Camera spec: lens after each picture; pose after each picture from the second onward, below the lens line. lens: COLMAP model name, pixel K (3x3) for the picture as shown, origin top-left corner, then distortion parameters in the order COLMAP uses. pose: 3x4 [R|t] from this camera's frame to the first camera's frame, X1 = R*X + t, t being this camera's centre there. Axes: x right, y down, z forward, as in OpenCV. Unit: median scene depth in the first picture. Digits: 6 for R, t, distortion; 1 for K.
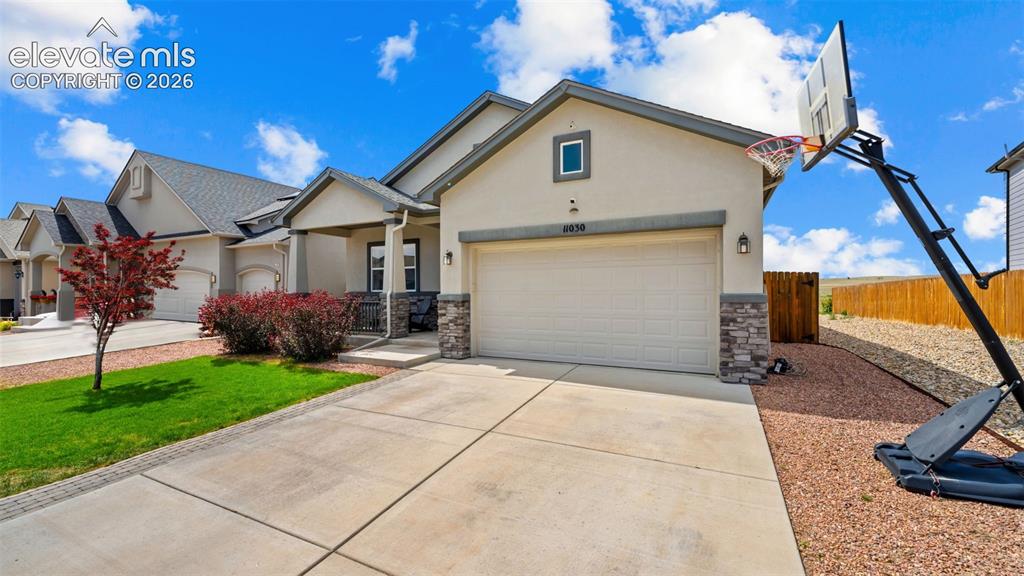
lens RADIAL K [[410.5, 0, 507.5], [0, 410.5, 284.9], [0, 0, 1]] dist [-0.000485, -0.000255]
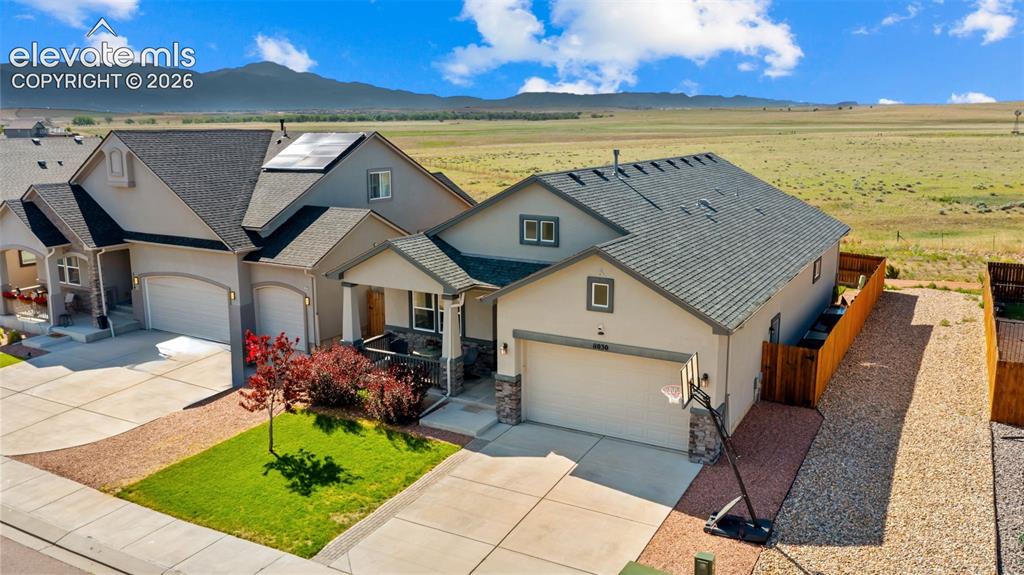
lens RADIAL K [[811.7, 0, 511.6], [0, 811.7, 266.3], [0, 0, 1]] dist [-0.008758, 0.002423]
pose [[0.999314, 0.011191, -0.035296, -0.037117], [-0.004226, 0.981475, 0.191545, -0.796781], [0.036786, -0.191265, 0.980849, -1.408718]]
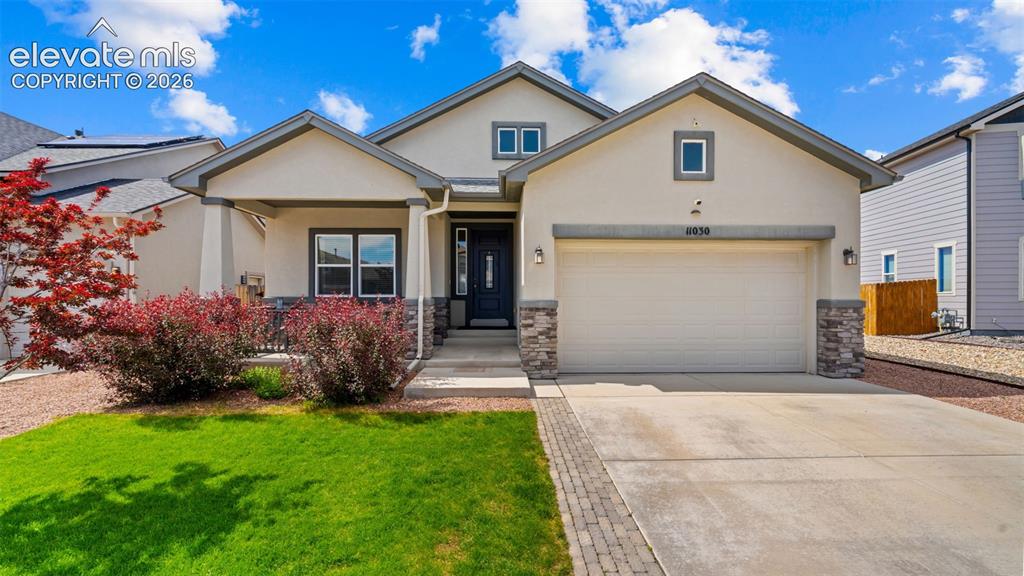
lens RADIAL K [[417.3, 0, 509.6], [0, 417.3, 291.4], [0, 0, 1]] dist [-0.000220, -0.000358]
pose [[0.879188, 0.012386, 0.476315, -0.590643], [-0.011245, 0.999923, -0.005246, 0.010958], [-0.476343, -0.000744, 0.879259, 0.305949]]
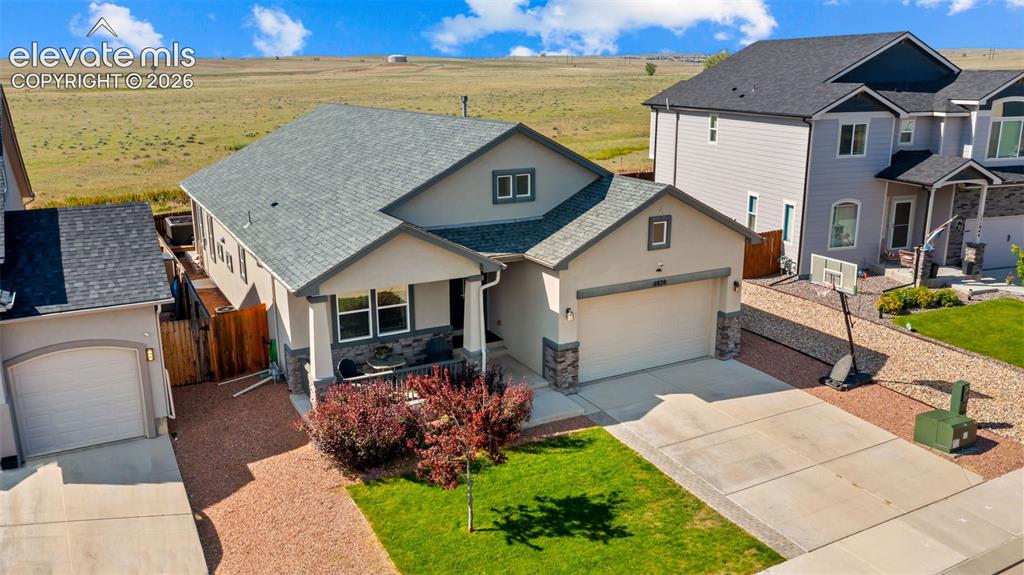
lens RADIAL K [[811.7, 0, 511.6], [0, 811.7, 266.3], [0, 0, 1]] dist [-0.008758, 0.002423]
pose [[0.569296, -0.189113, 0.800087, -2.047219], [-0.007725, 0.971911, 0.235222, -0.735459], [-0.822096, -0.140092, 0.551844, -0.105903]]
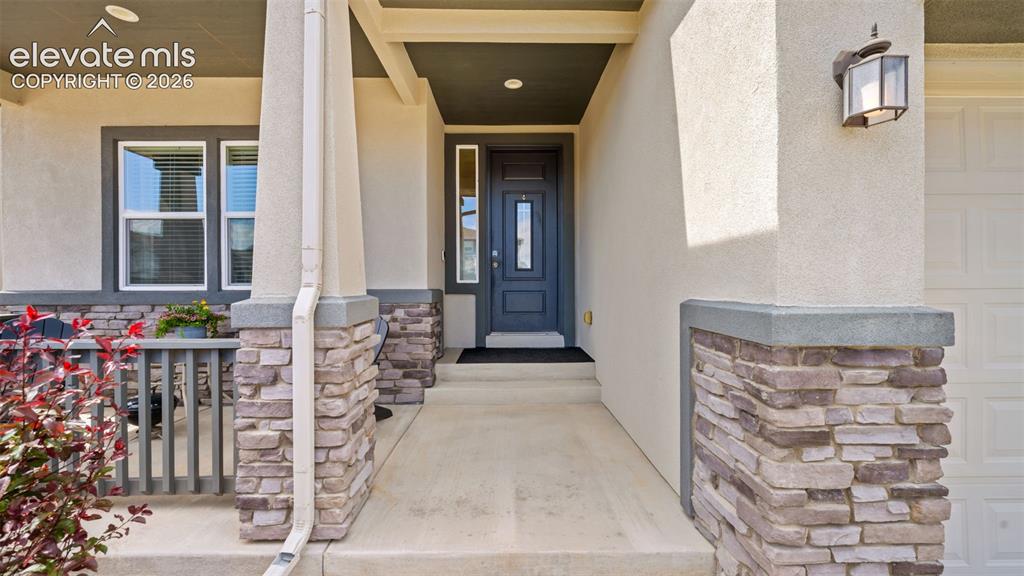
lens RADIAL K [[419.9, 0, 506.8], [0, 419.9, 284.0], [0, 0, 1]] dist [-0.000723, -0.000160]
pose [[0.888398, 0.002599, 0.459067, -0.343969], [-0.006200, 0.999961, 0.006337, 0.012888], [-0.459032, -0.008476, 0.888379, 0.924412]]
